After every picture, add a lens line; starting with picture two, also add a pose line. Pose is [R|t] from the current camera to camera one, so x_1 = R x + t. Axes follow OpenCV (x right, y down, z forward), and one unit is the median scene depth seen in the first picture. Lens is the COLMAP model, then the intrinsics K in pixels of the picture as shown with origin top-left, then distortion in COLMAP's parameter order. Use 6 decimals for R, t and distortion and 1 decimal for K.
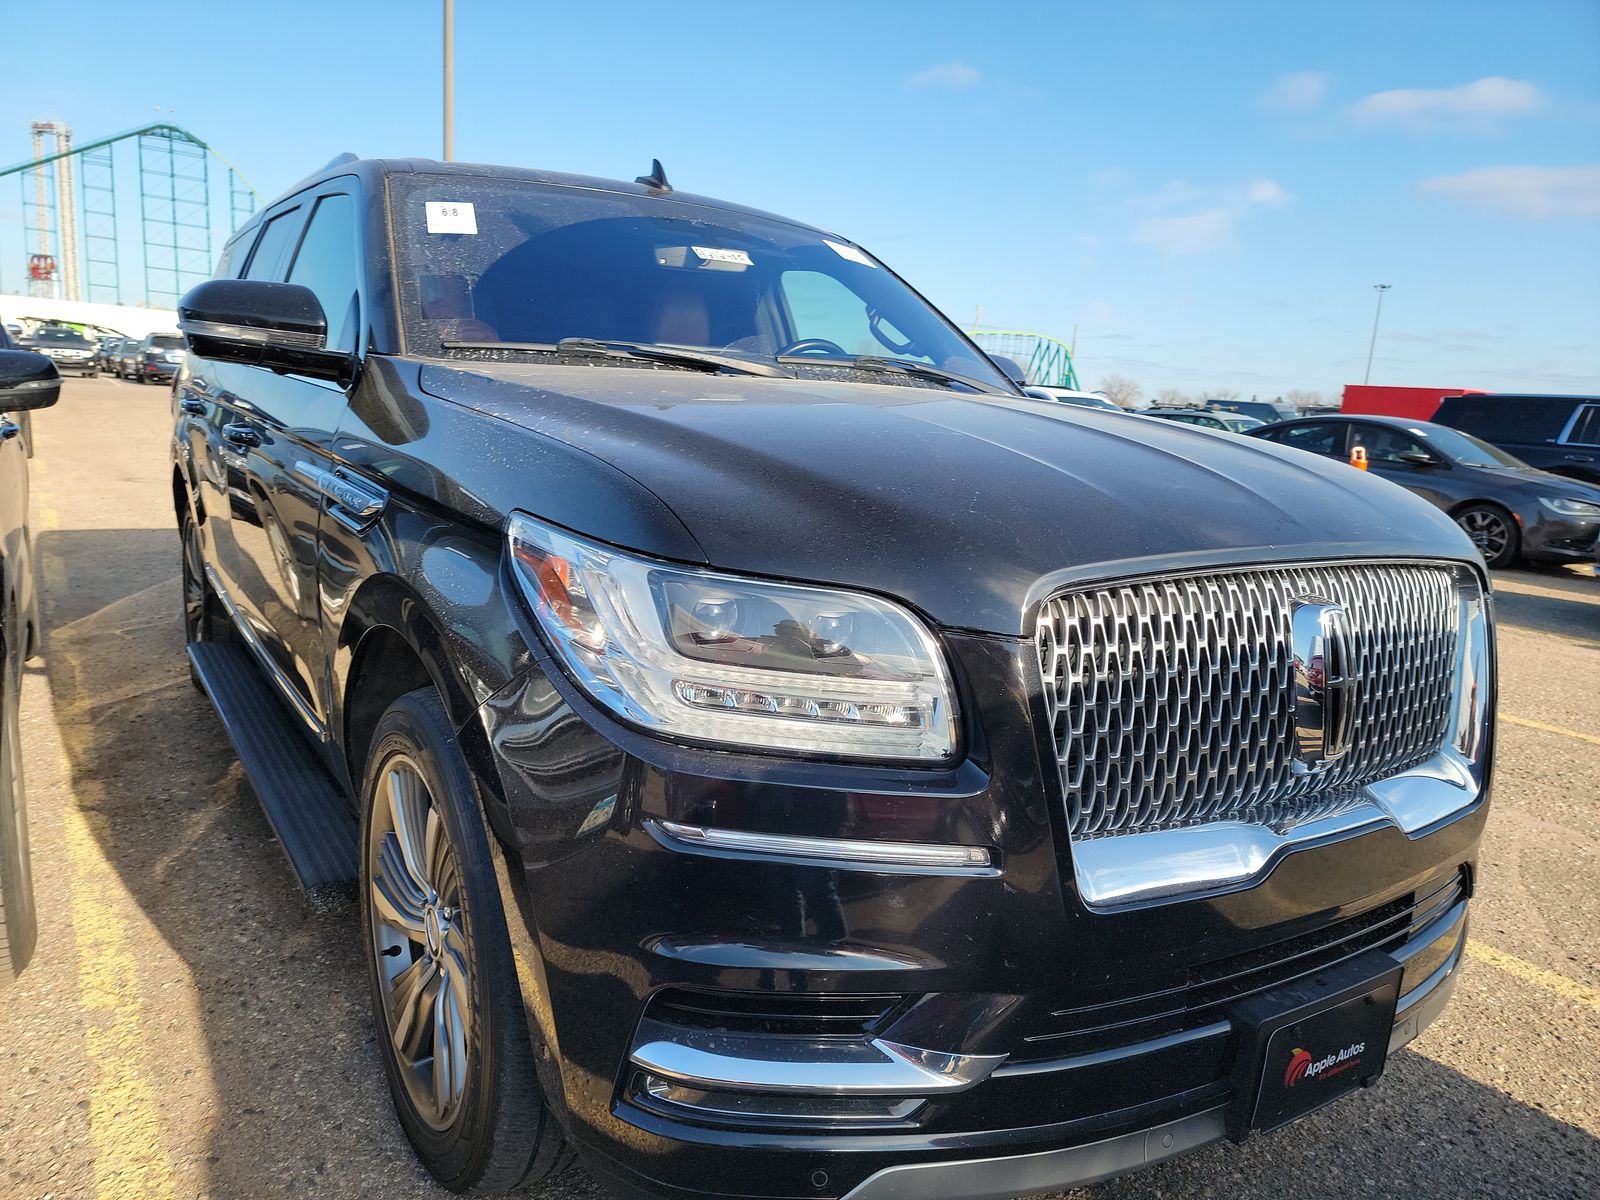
lens RADIAL K [[1069.6, 0, 829.2], [0, 1069.6, 599.7], [0, 0, 1]] dist [0.082890, -0.061556]
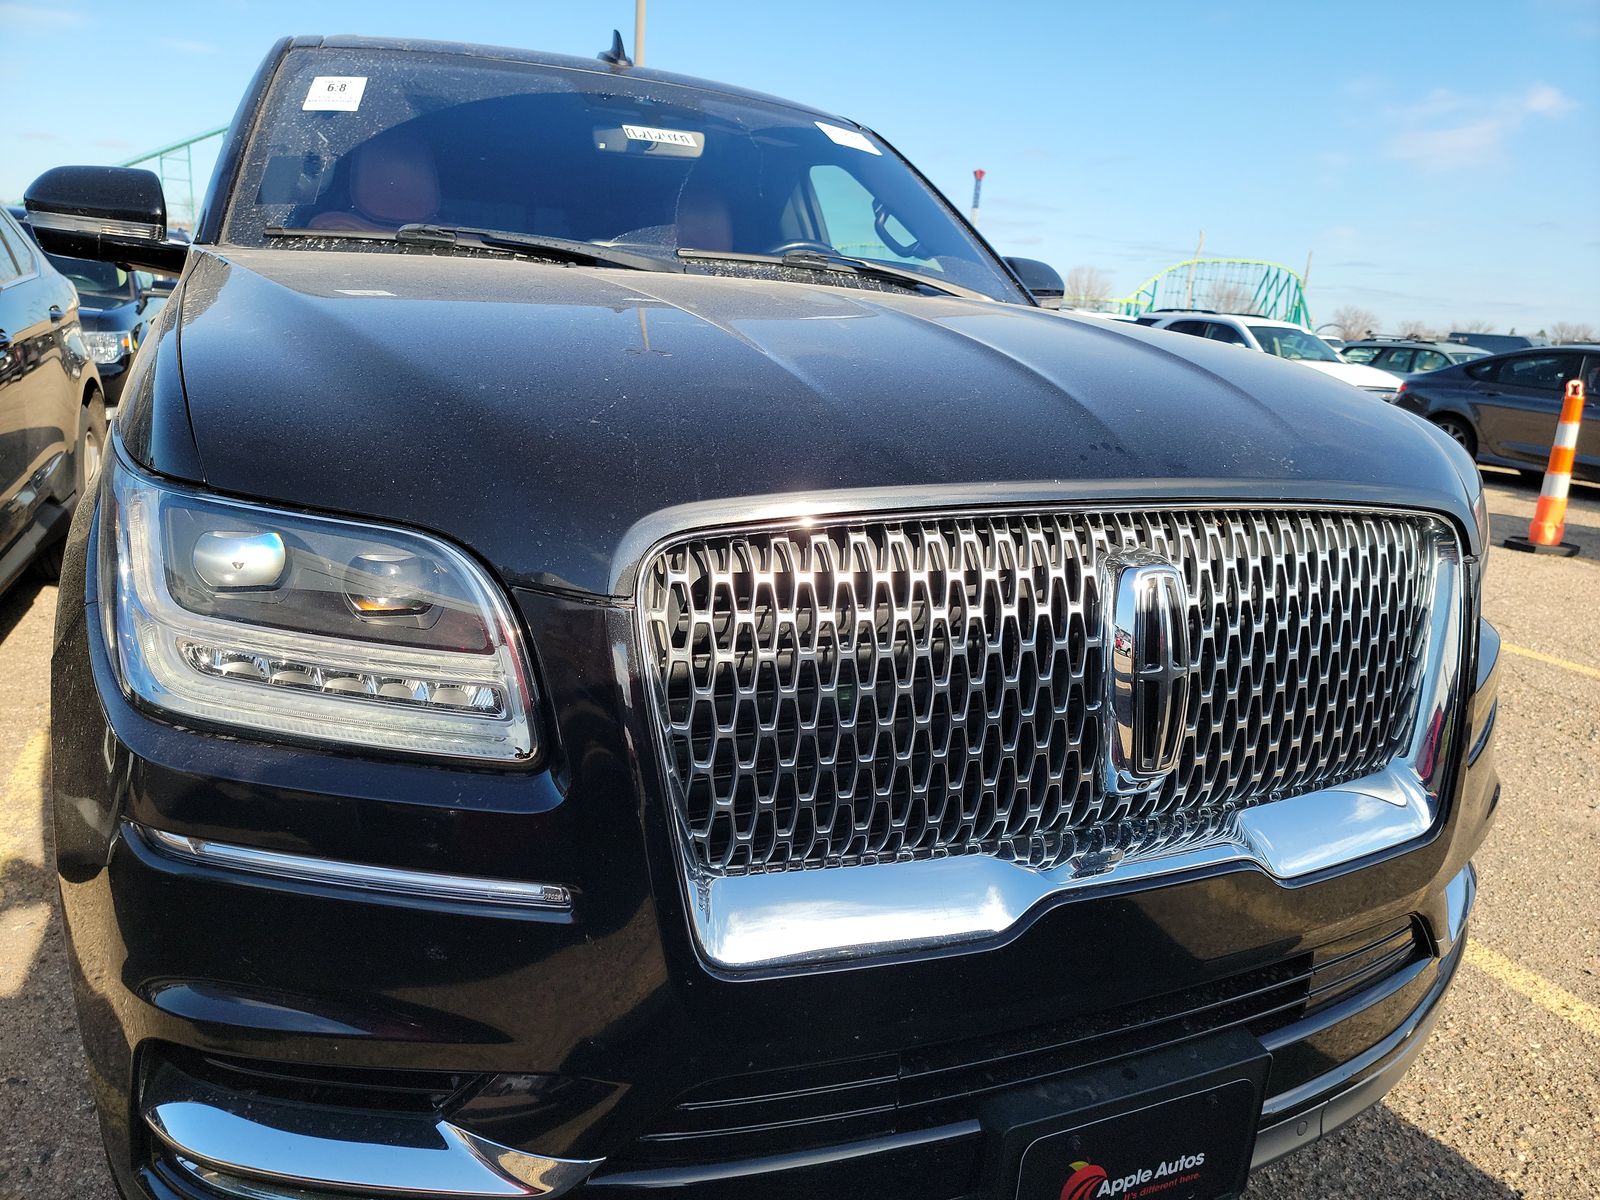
lens RADIAL K [[1094.4, 0, 849.4], [0, 1094.4, 595.9], [0, 0, 1]] dist [0.065694, -0.042968]
pose [[0.990380, 0.034423, -0.134024, 0.237714], [-0.027331, 0.998145, 0.054401, -0.005877], [0.135648, -0.050215, 0.989484, 0.165885]]
